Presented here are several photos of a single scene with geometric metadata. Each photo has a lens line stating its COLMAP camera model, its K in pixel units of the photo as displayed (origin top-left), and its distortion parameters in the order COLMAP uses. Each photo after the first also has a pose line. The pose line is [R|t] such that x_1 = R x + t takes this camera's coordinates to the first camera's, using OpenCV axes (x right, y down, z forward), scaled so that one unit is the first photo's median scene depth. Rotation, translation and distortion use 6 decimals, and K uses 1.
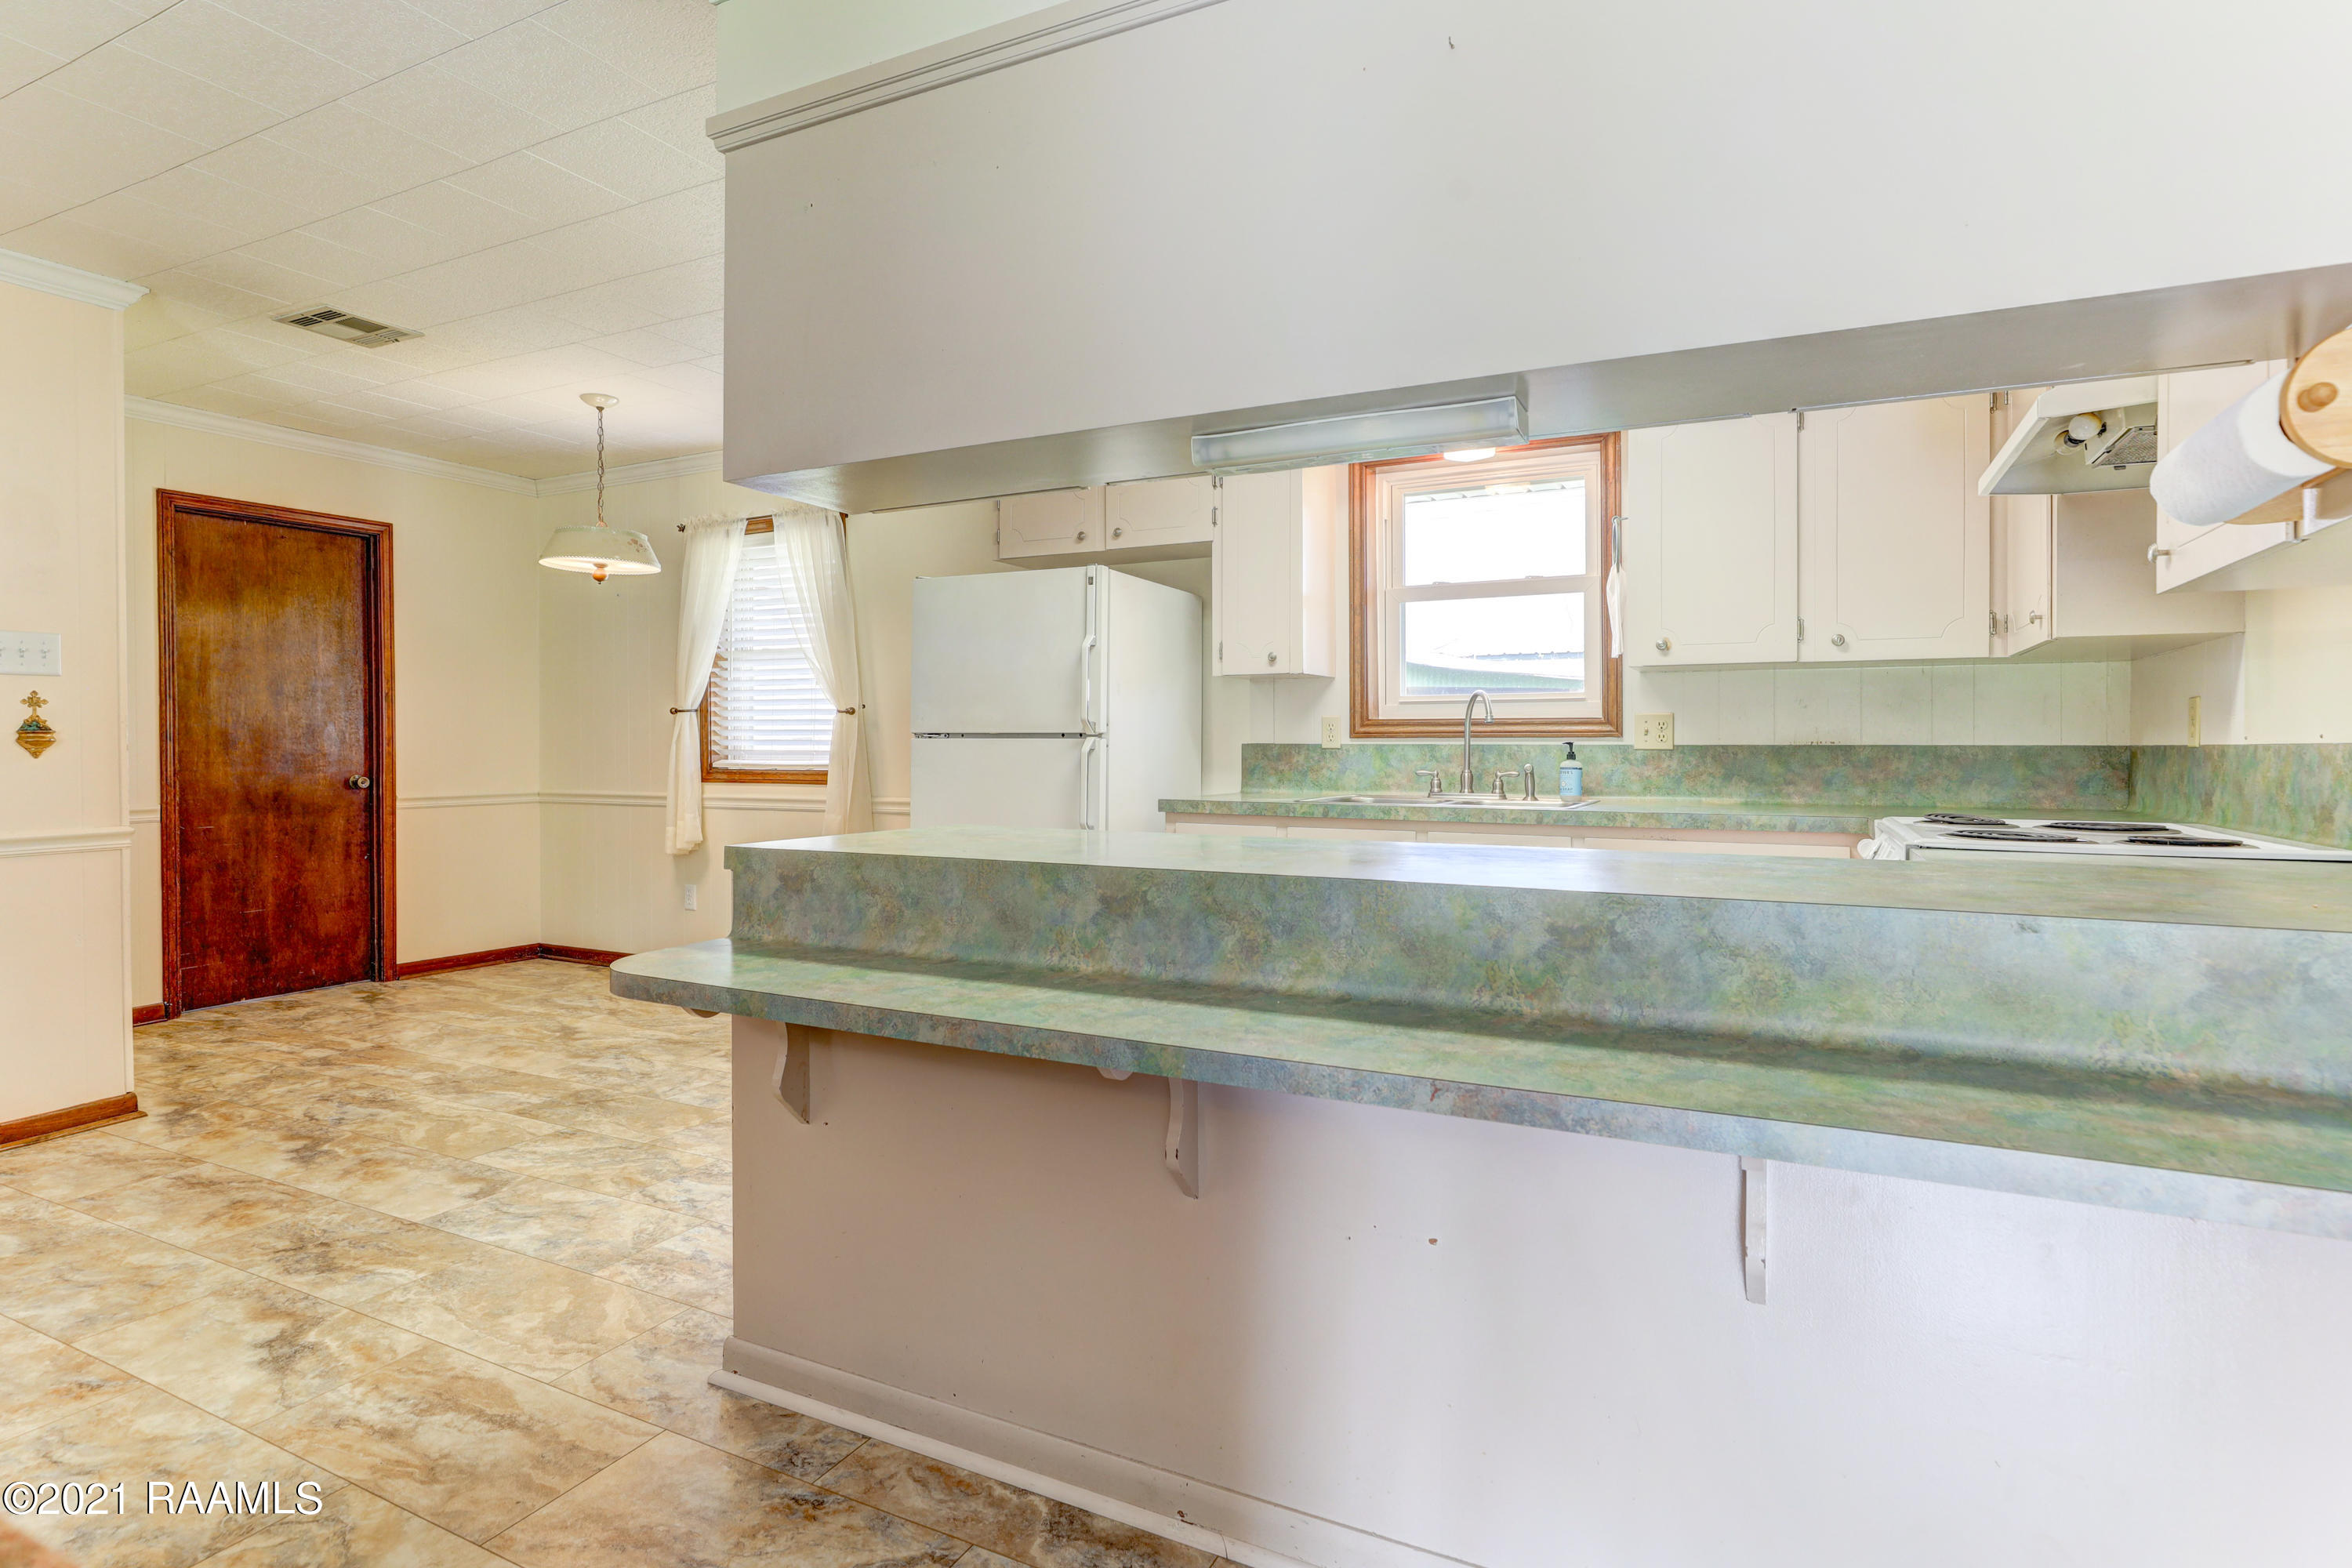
lens RADIAL K [[1243.1, 0, 1173.1], [0, 1243.1, 750.7], [0, 0, 1]] dist [-0.000581, -0.000052]
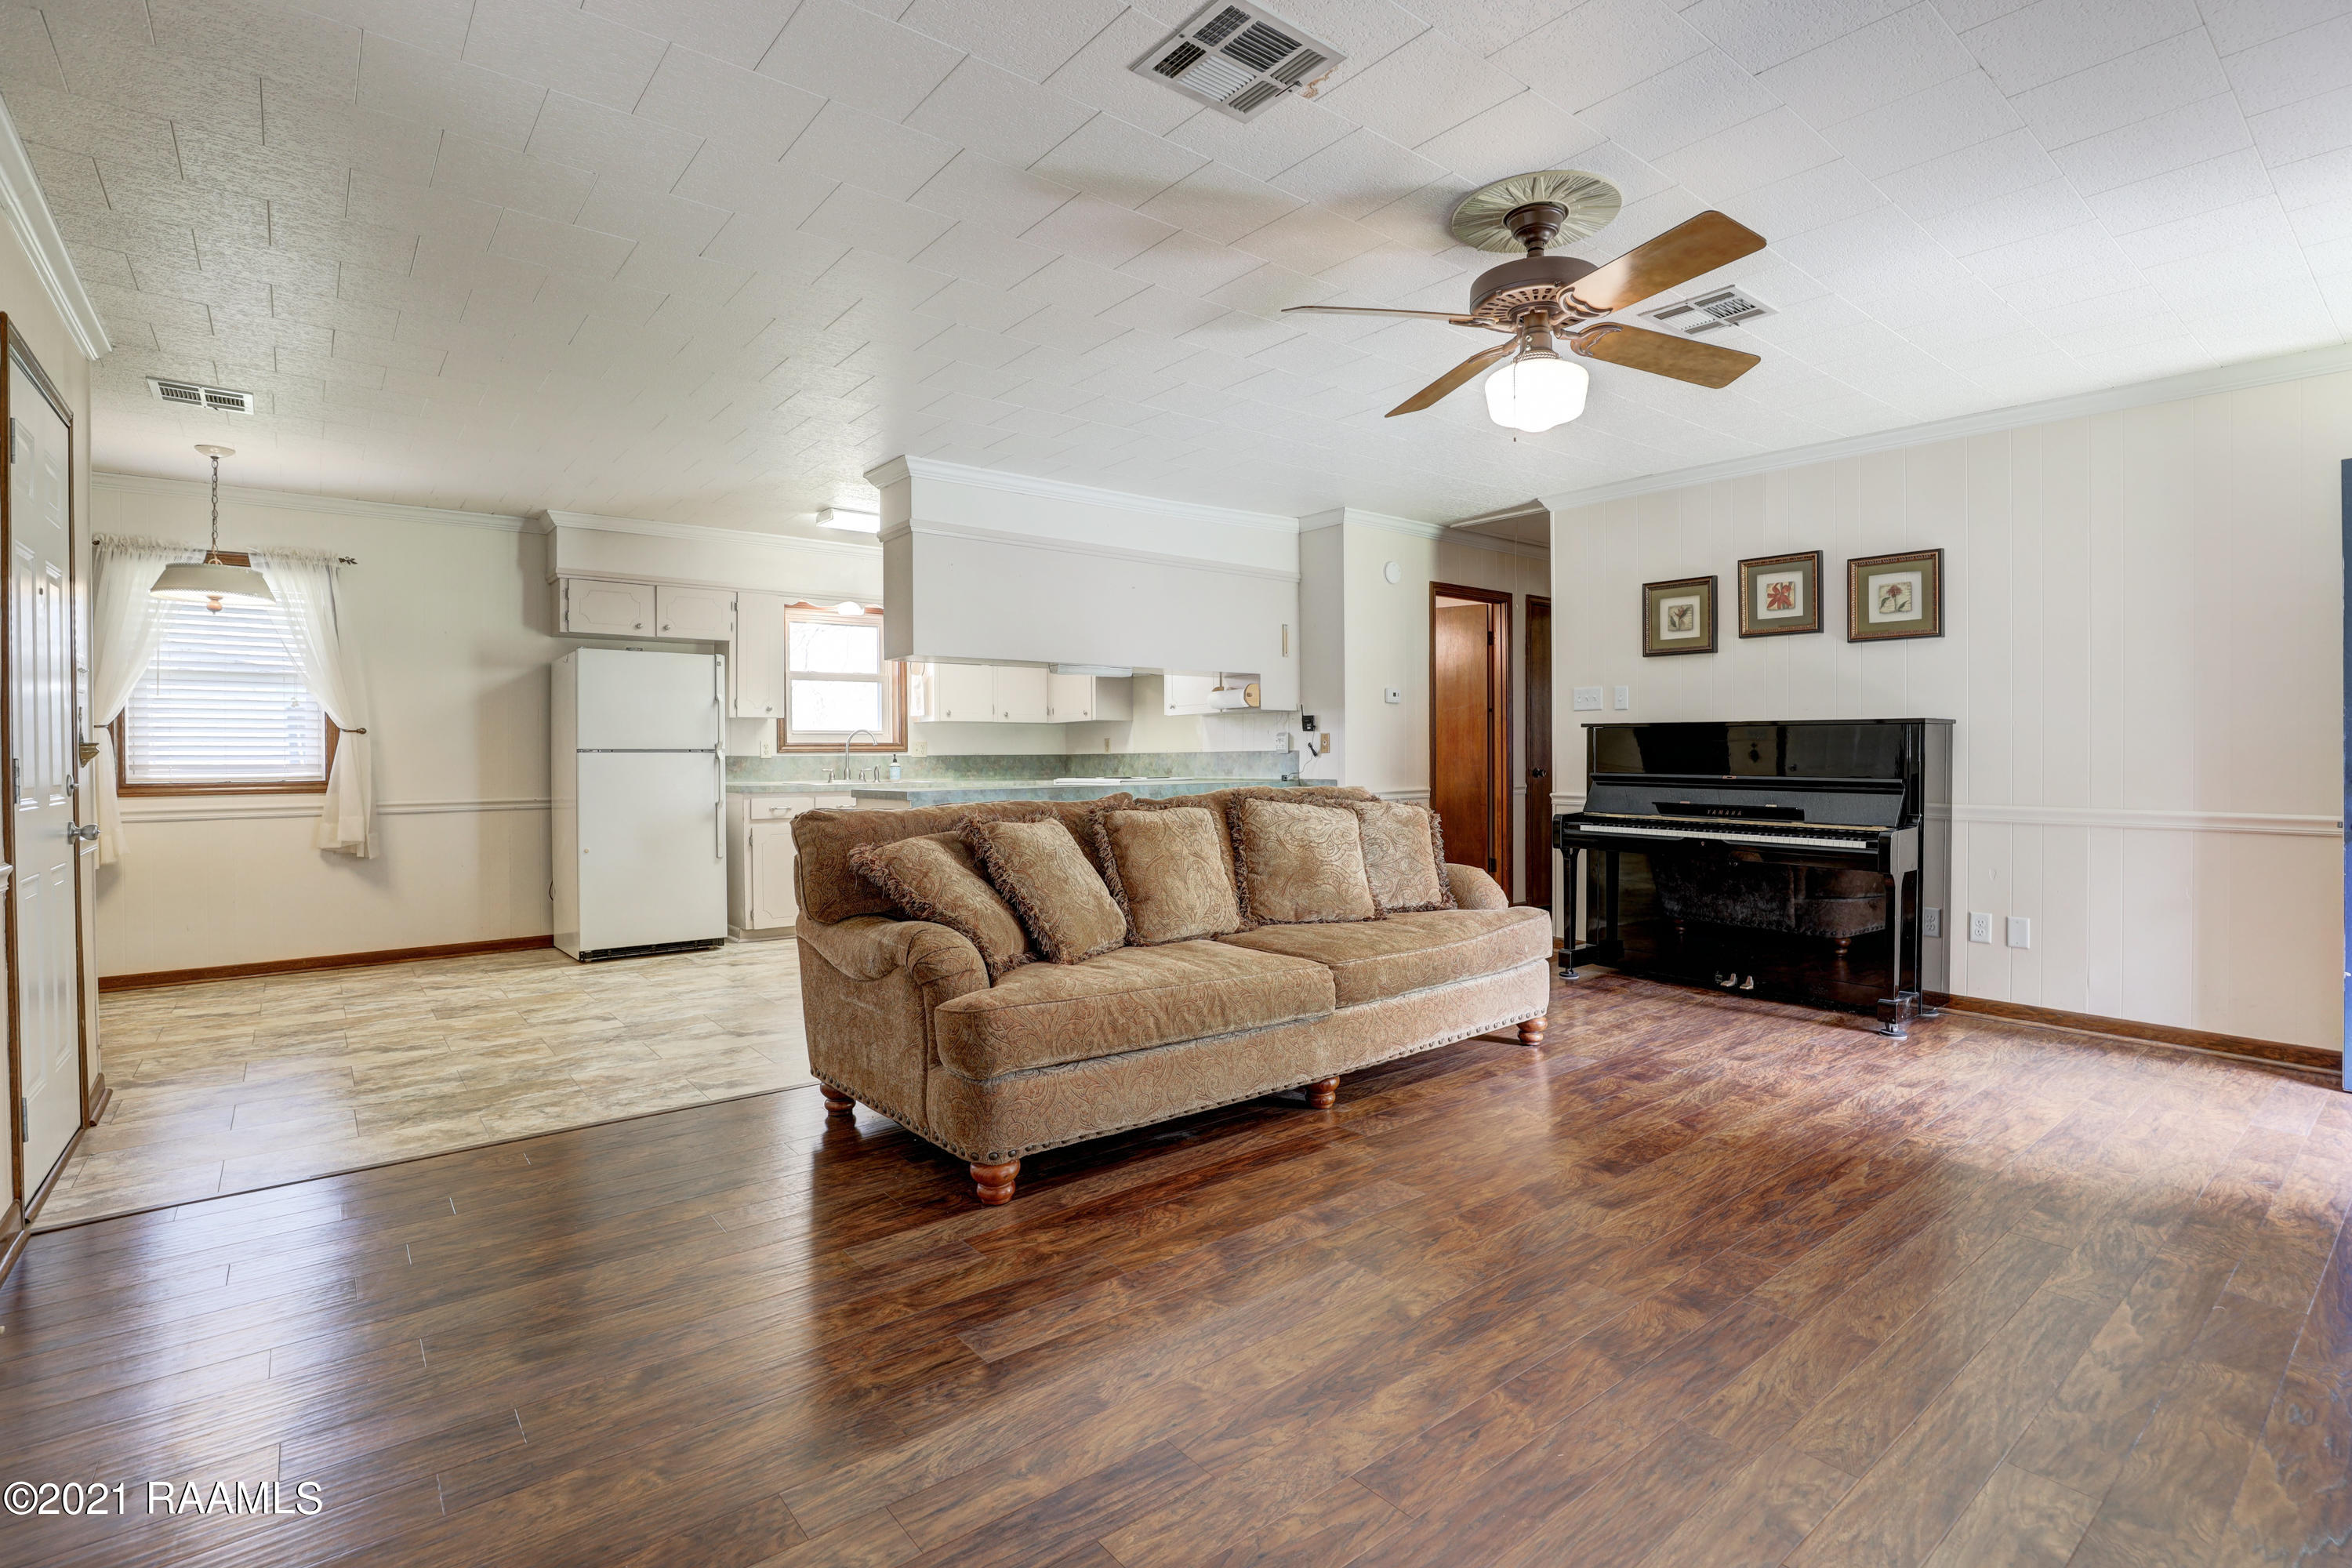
lens RADIAL K [[1101.4, 0, 1175.2], [0, 1101.4, 758.2], [0, 0, 1]] dist [-0.000599, -0.000093]
pose [[0.409983, -0.001872, 0.912091, -1.239912], [0.017077, 0.999838, -0.005624, 0.019524], [-0.911933, 0.017882, 0.409949, -0.236752]]
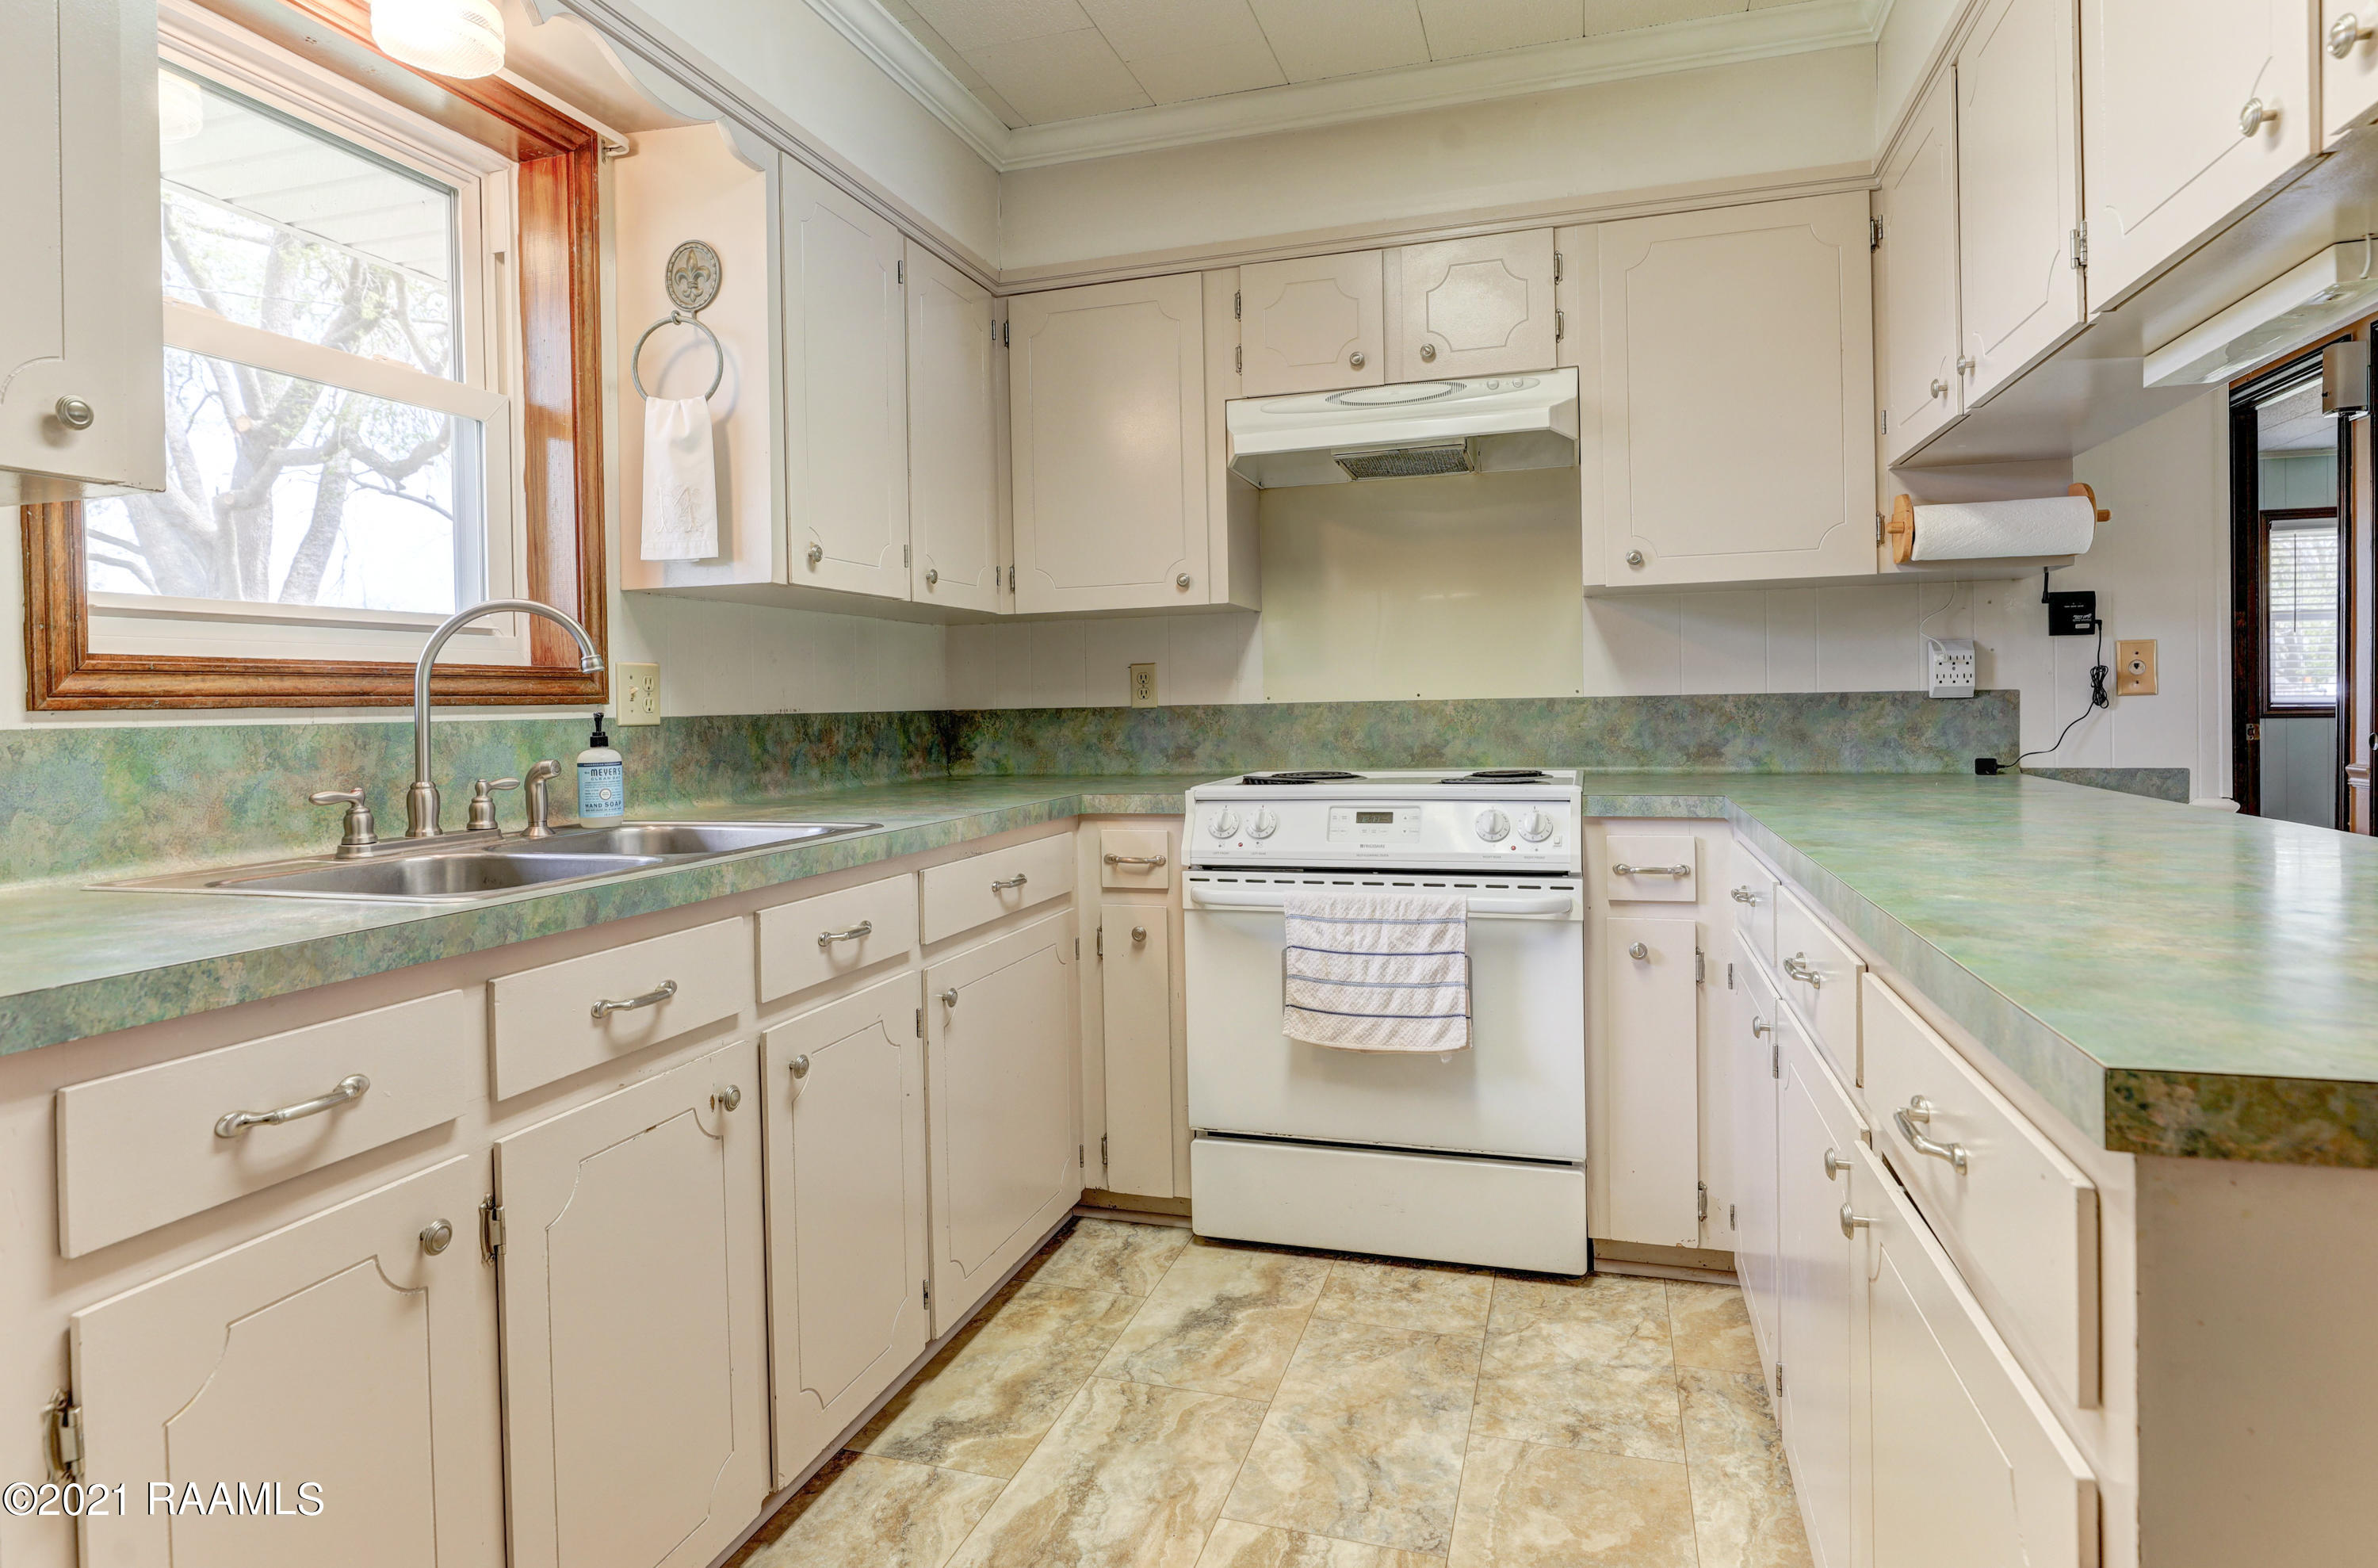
lens RADIAL K [[1323.9, 0, 1186.8], [0, 1323.9, 710.8], [0, 0, 1]] dist [-0.001517, -0.000123]
pose [[-0.173107, -0.002155, 0.984901, -0.271277], [0.028180, 0.999577, 0.007140, -0.004998], [-0.984500, 0.028990, -0.172973, 0.855026]]
